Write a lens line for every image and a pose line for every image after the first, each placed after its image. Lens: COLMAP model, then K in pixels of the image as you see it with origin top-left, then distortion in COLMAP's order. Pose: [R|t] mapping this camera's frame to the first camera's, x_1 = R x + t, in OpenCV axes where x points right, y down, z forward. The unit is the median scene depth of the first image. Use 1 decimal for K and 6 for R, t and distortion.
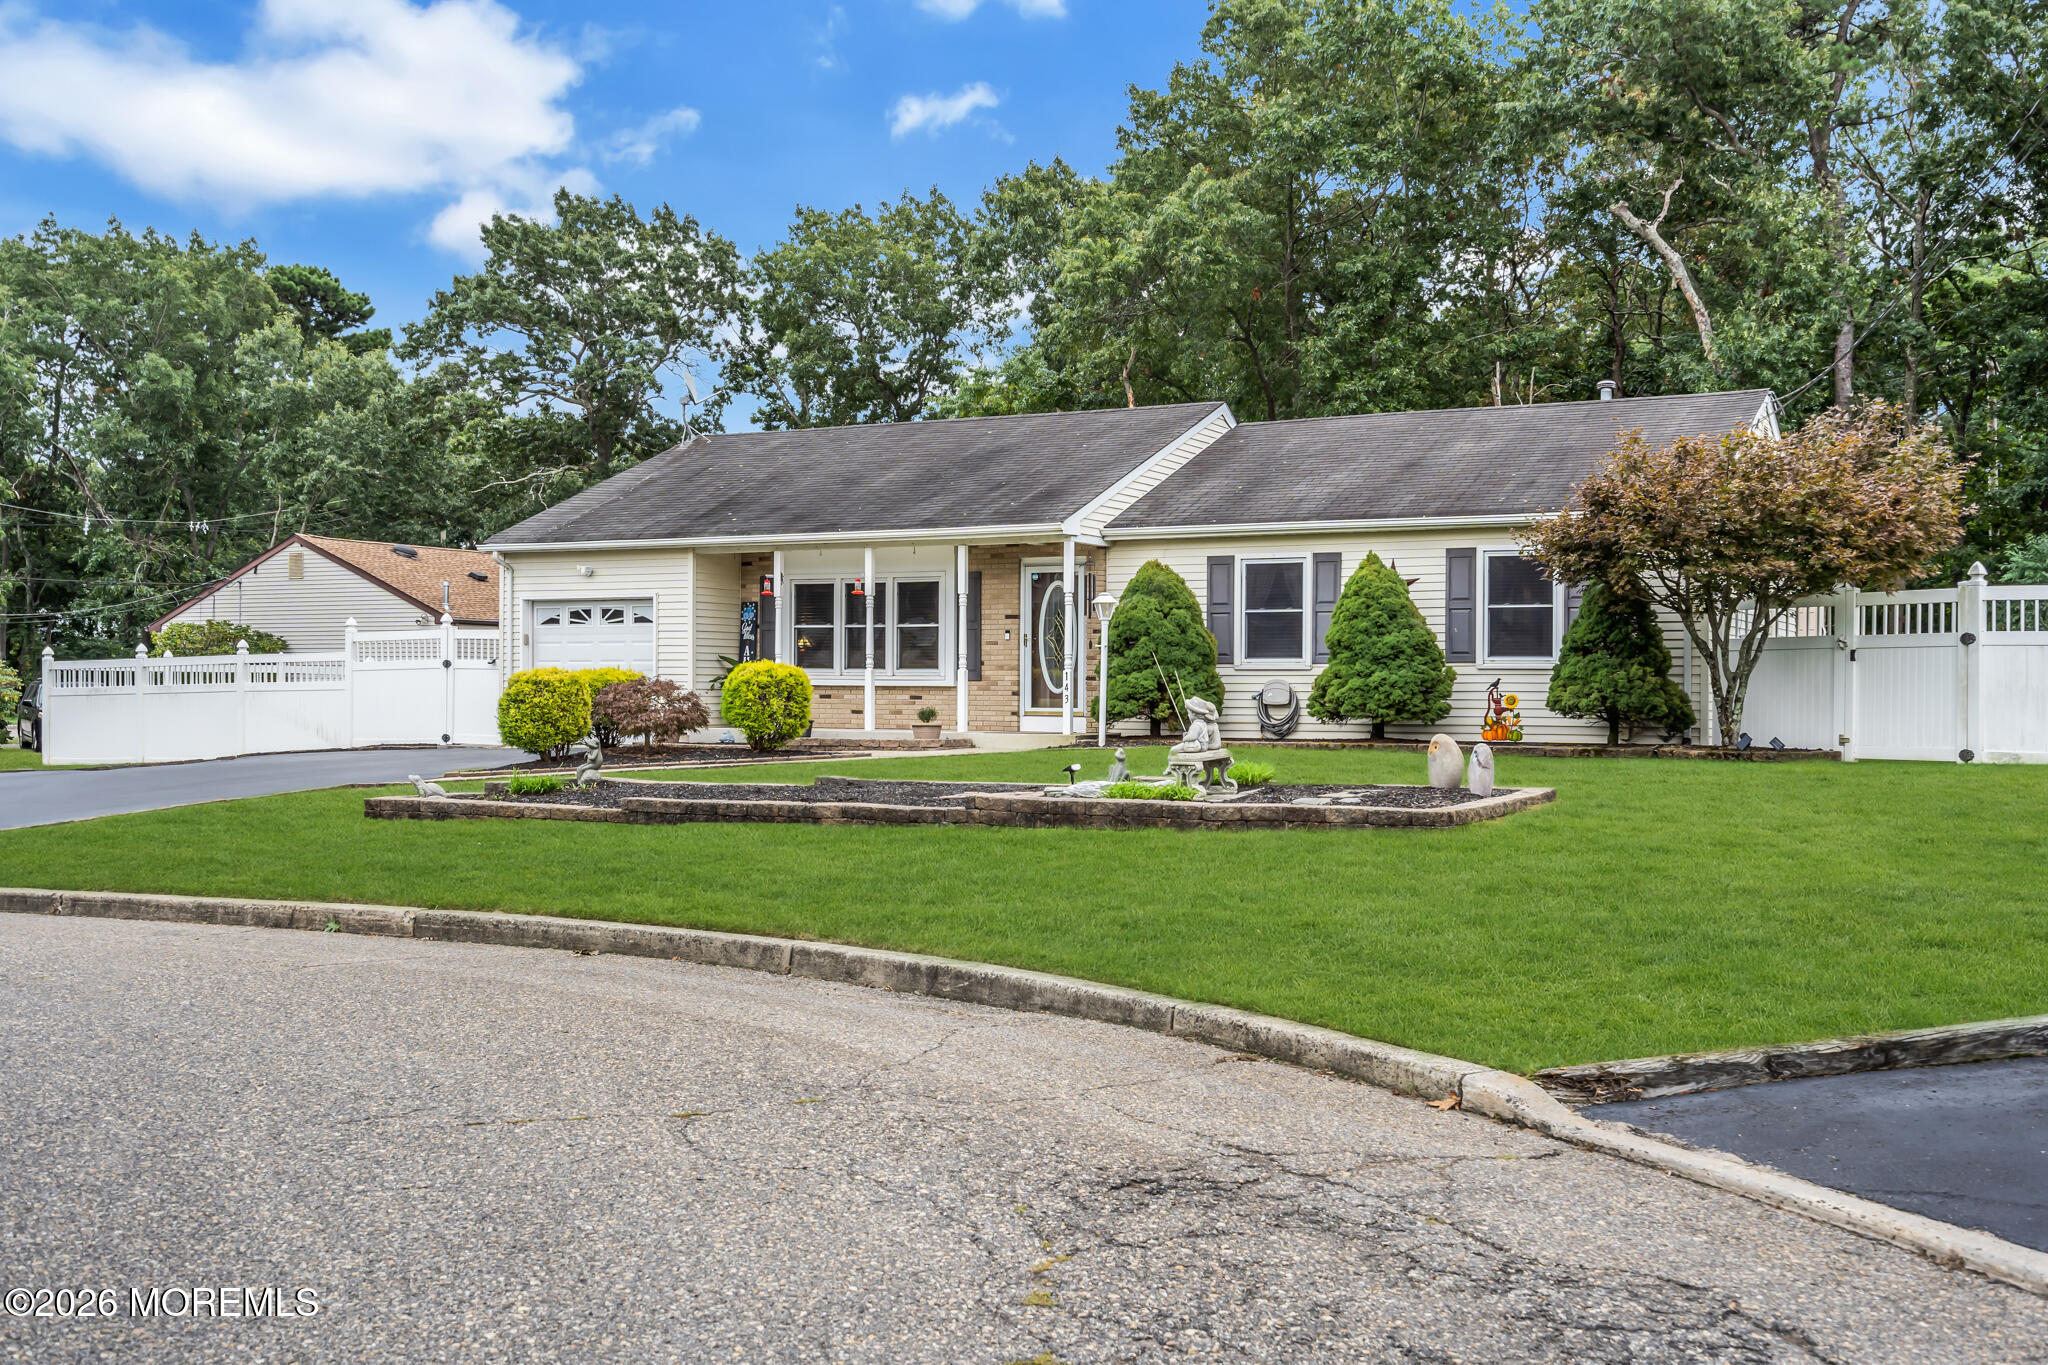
lens RADIAL K [[2062.1, 0, 1015.7], [0, 2062.1, 687.8], [0, 0, 1]] dist [0.022674, 0.000000]
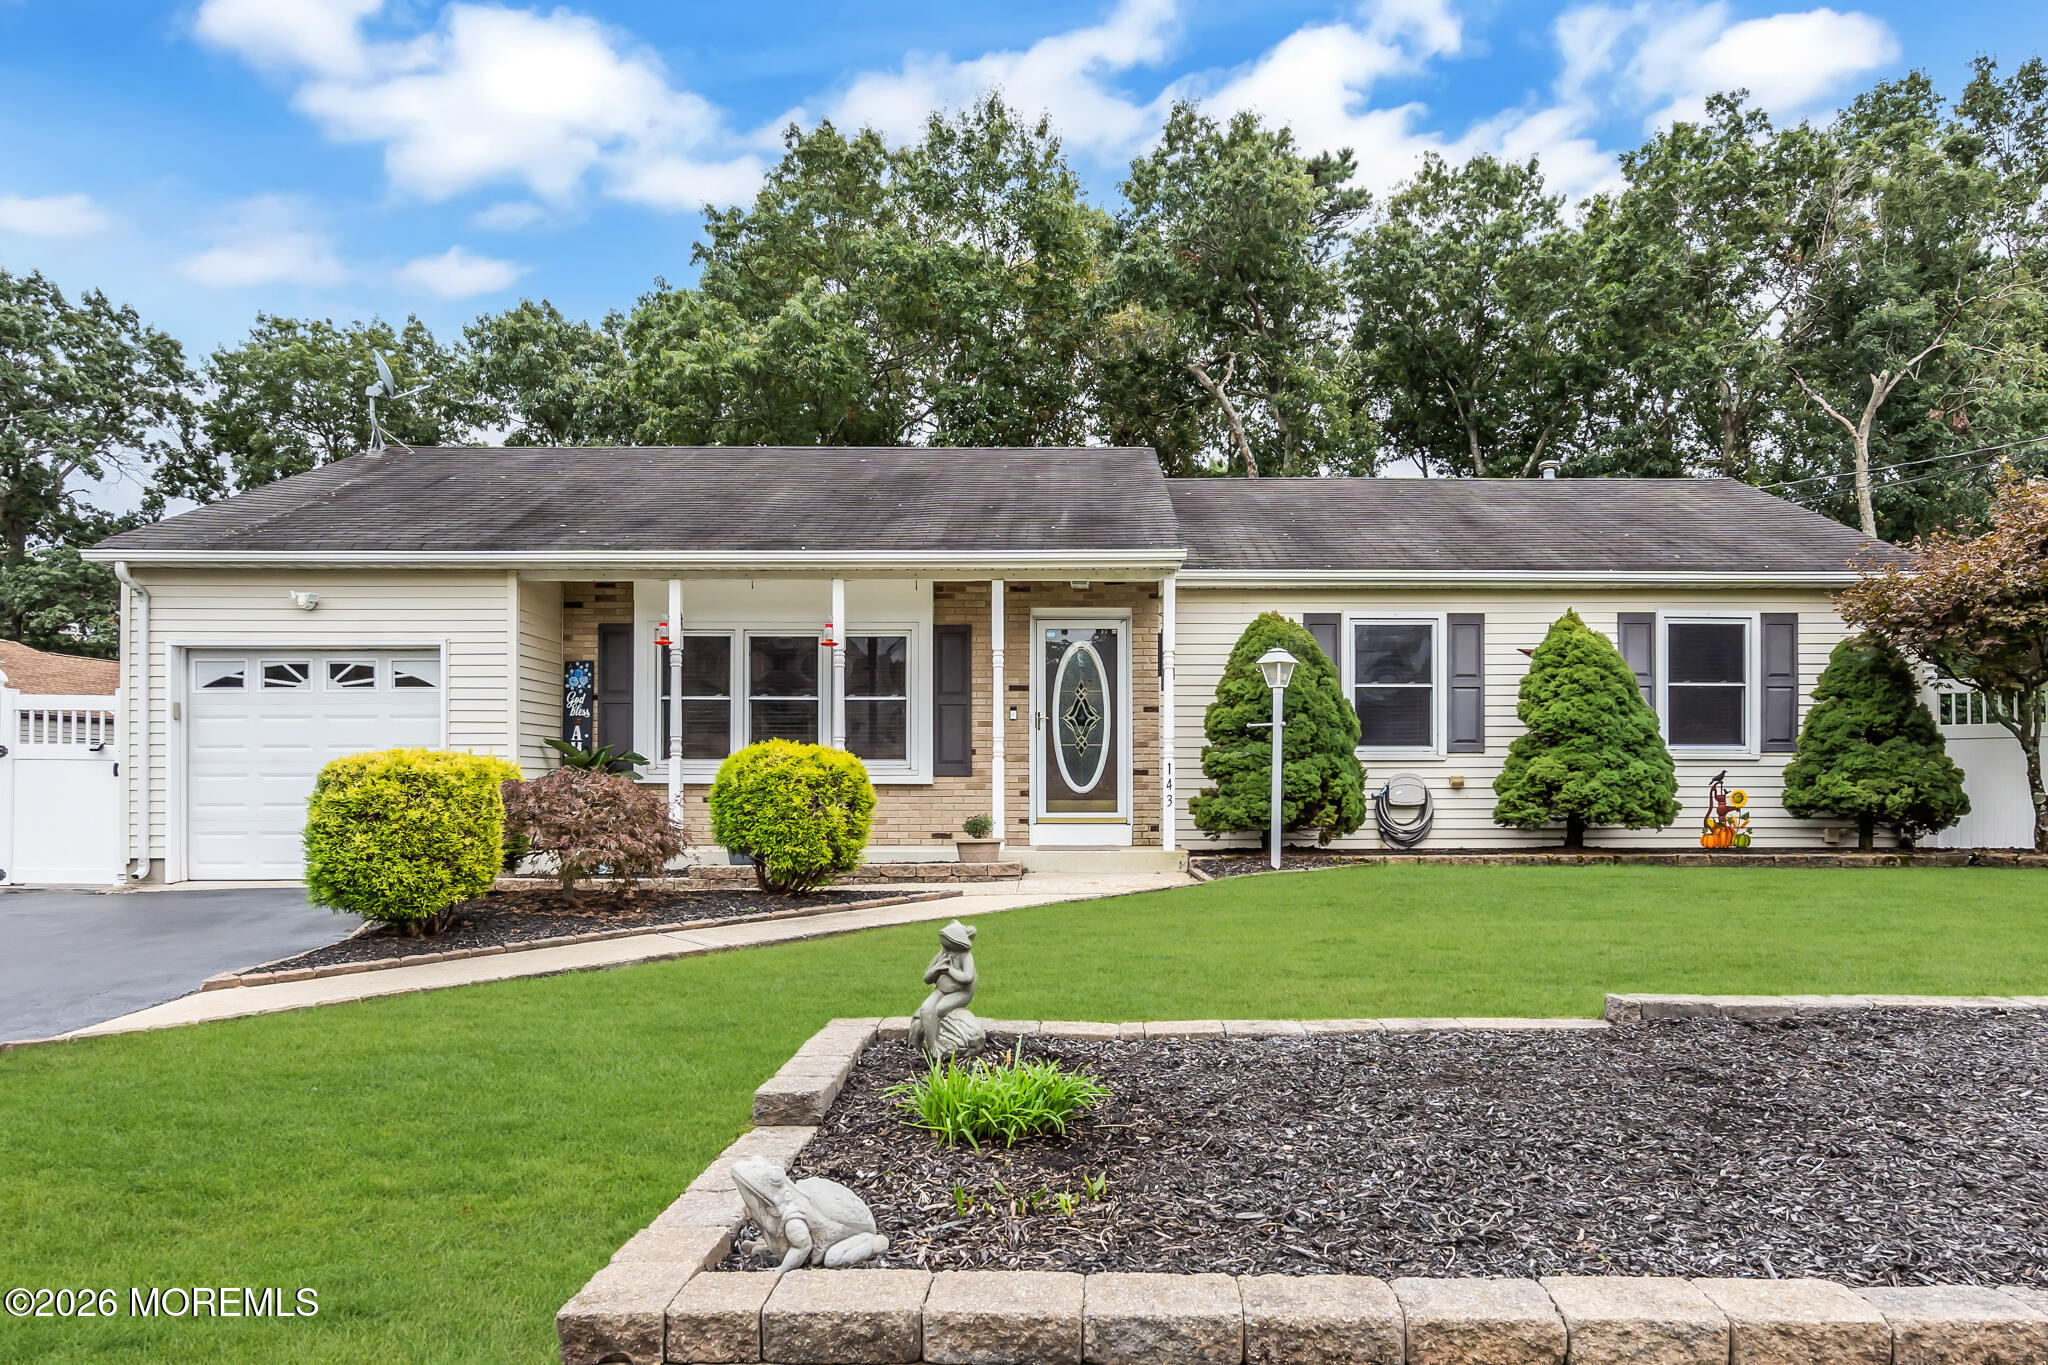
lens RADIAL K [[1405.8, 0, 1086.8], [0, 1405.8, 778.2], [0, 0, 1]] dist [-0.006562, 0.013646]
pose [[0.877272, -0.002062, 0.479988, -0.205578], [0.004819, 0.999978, -0.004511, -0.000215], [-0.479969, 0.006270, 0.877263, 0.517462]]
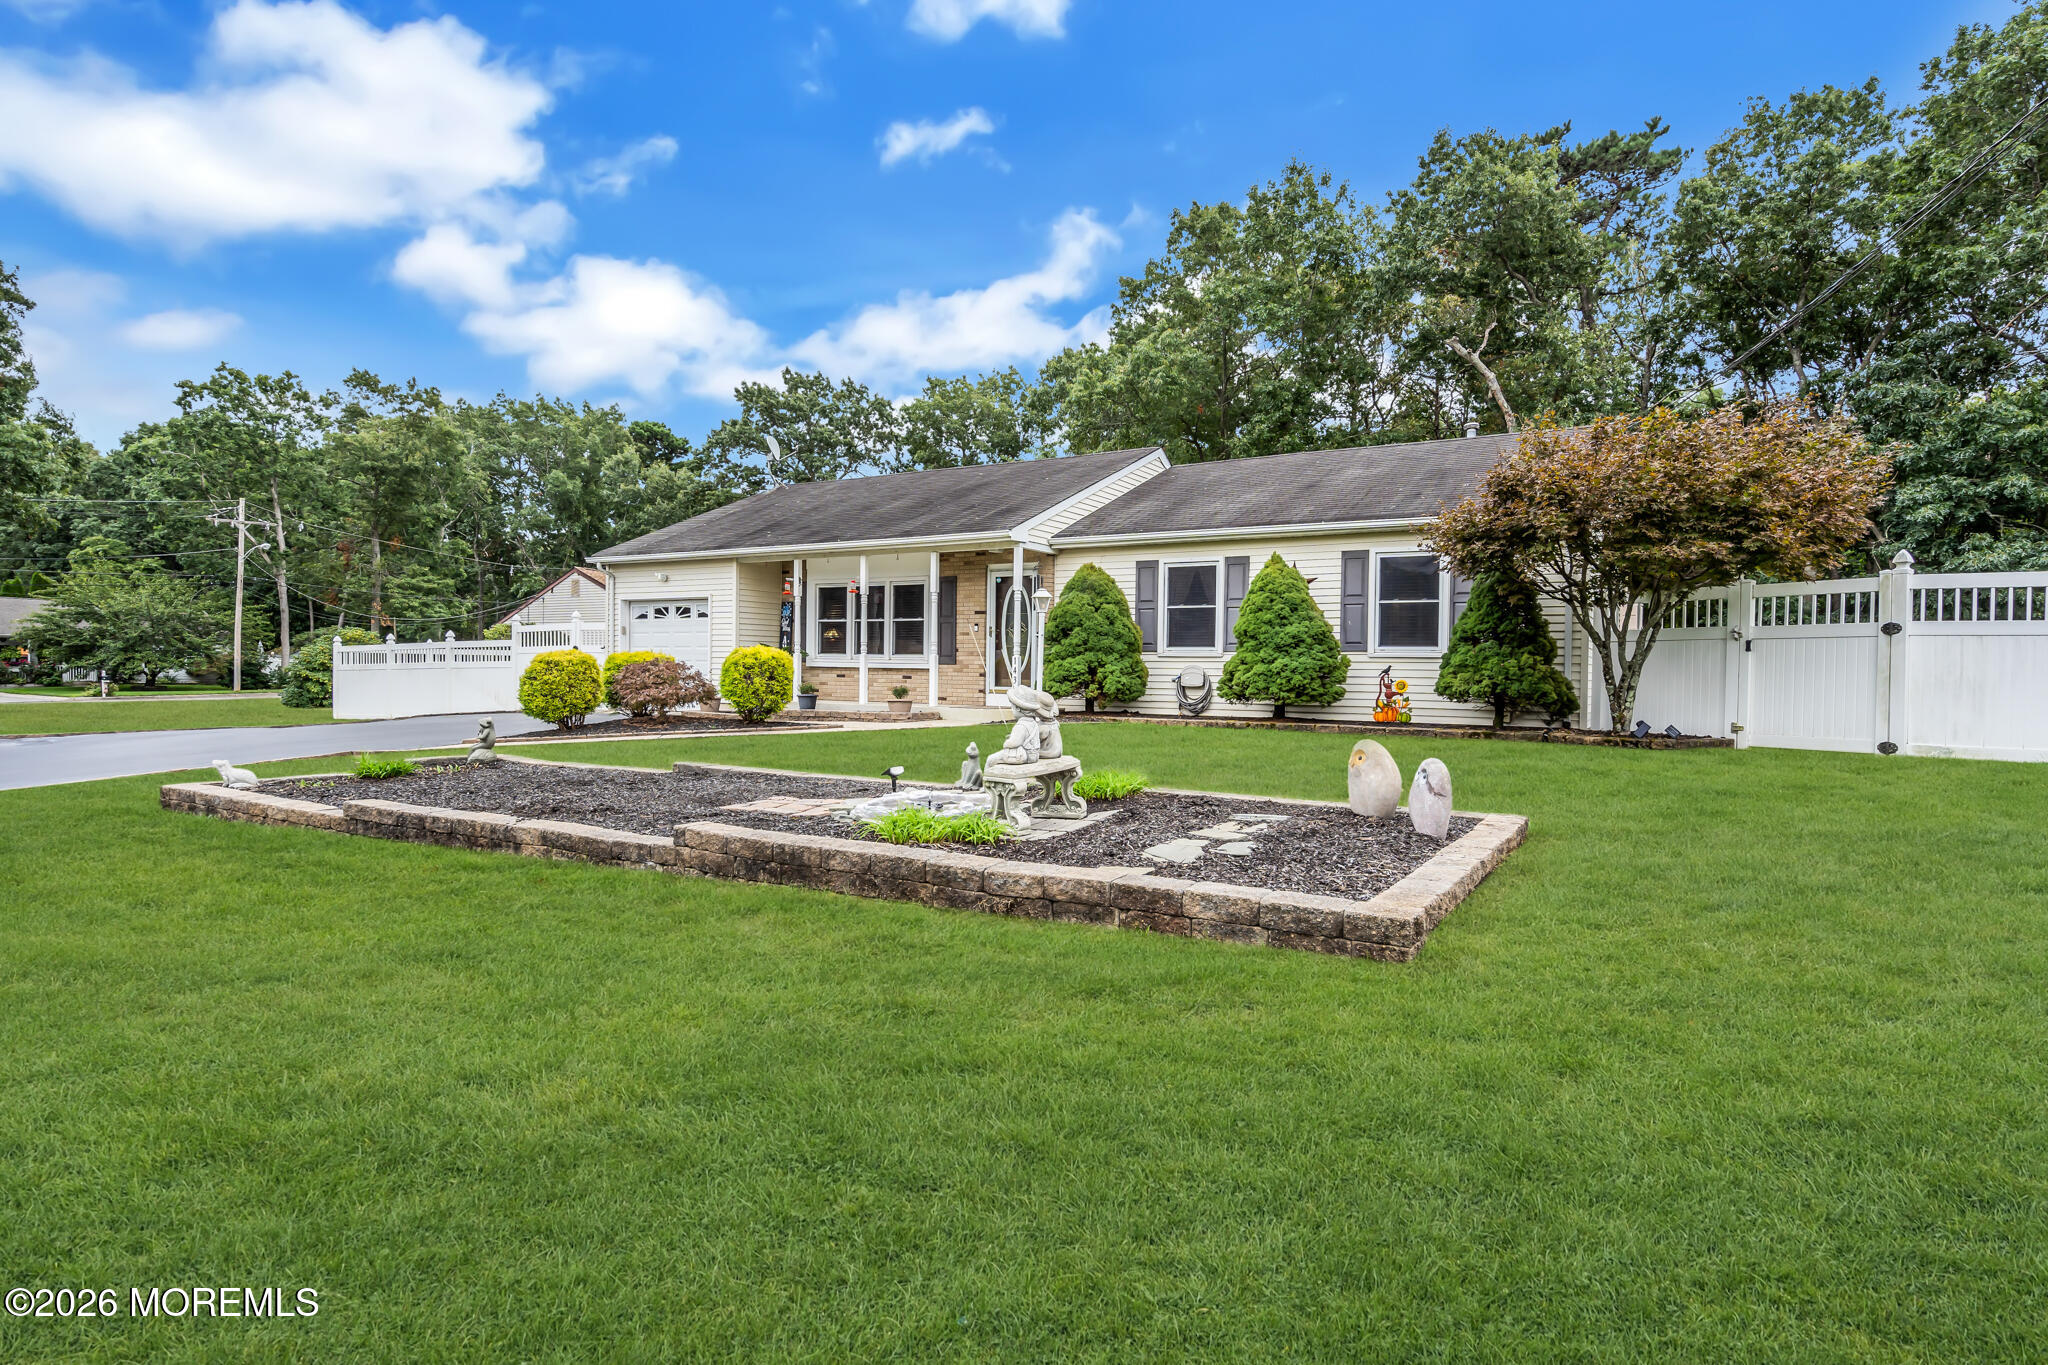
lens RADIAL K [[1093.9, 0, 1027.5], [0, 1093.9, 680.5], [0, 0, 1]] dist [0.011005, 0.001590]
pose [[0.998564, 0.008981, -0.052819, 0.057428], [-0.008464, 0.999914, 0.009998, -0.000591], [0.052904, -0.009537, 0.998554, 0.326818]]
